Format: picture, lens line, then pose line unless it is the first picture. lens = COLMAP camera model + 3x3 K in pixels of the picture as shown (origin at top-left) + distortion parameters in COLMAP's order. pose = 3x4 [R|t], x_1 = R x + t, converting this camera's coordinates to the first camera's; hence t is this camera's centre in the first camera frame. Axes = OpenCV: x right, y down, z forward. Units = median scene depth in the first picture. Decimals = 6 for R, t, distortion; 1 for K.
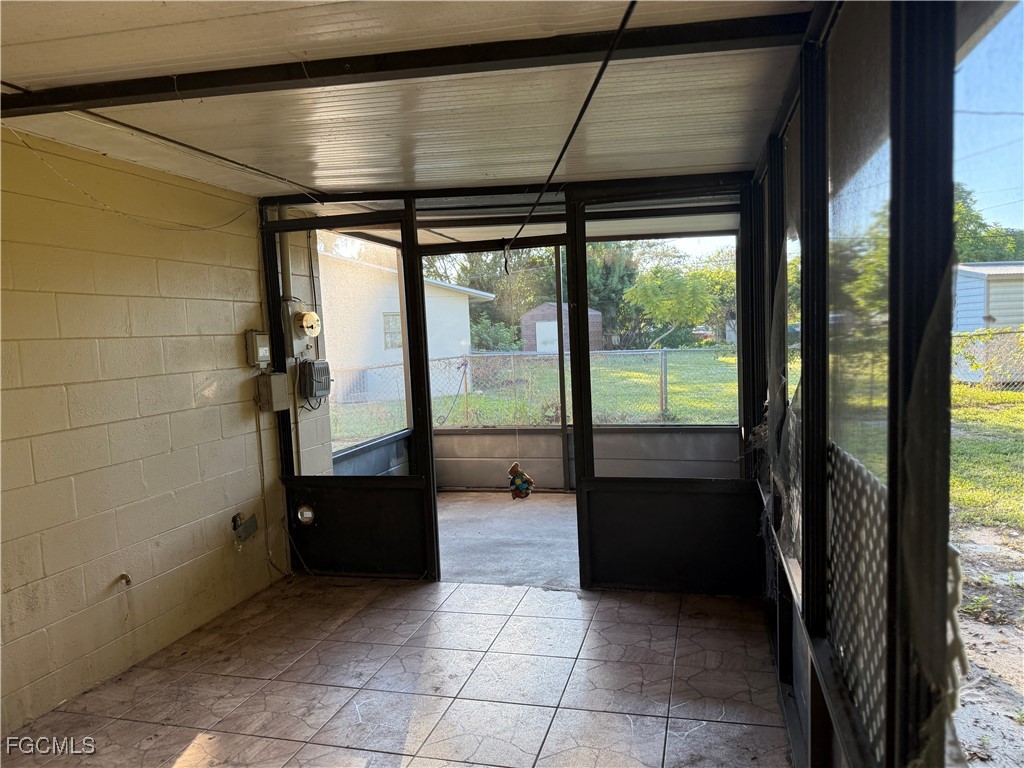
lens RADIAL K [[728.4, 0, 514.0], [0, 728.4, 392.4], [0, 0, 1]] dist [0.156489, -0.251075]
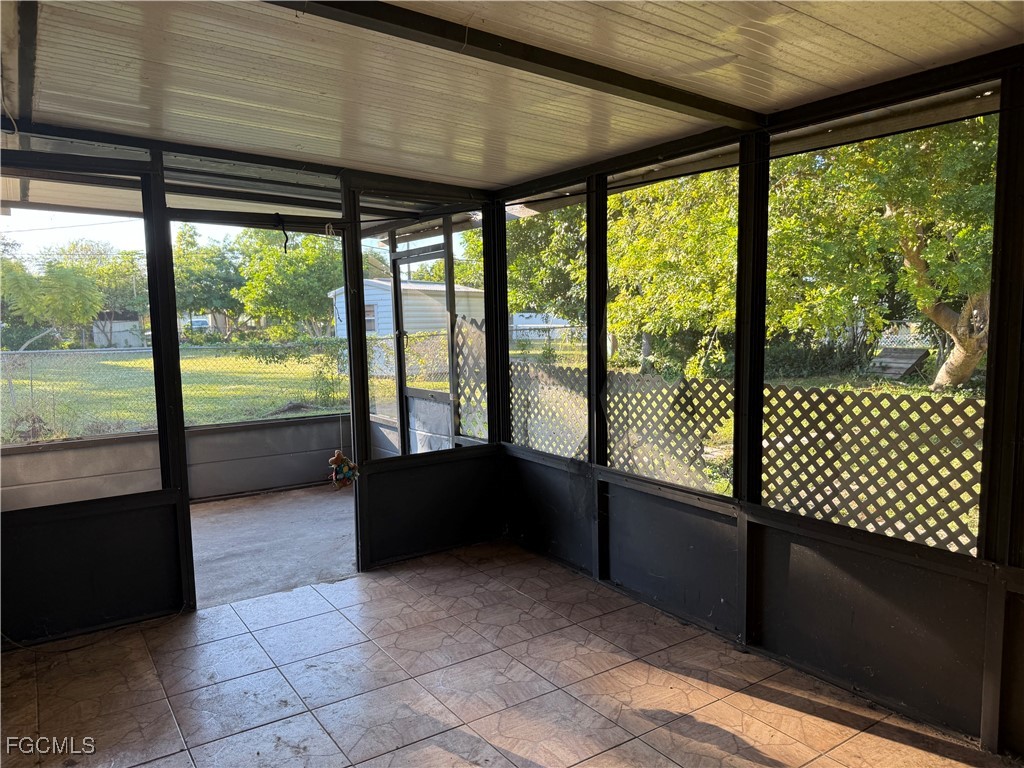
lens RADIAL K [[728.4, 0, 514.0], [0, 728.4, 392.4], [0, 0, 1]] dist [0.156489, -0.251075]
pose [[0.659724, -0.050453, 0.749813, -0.507072], [0.056016, 0.998270, 0.017885, 0.012982], [-0.749418, 0.030202, 0.661408, 0.160331]]
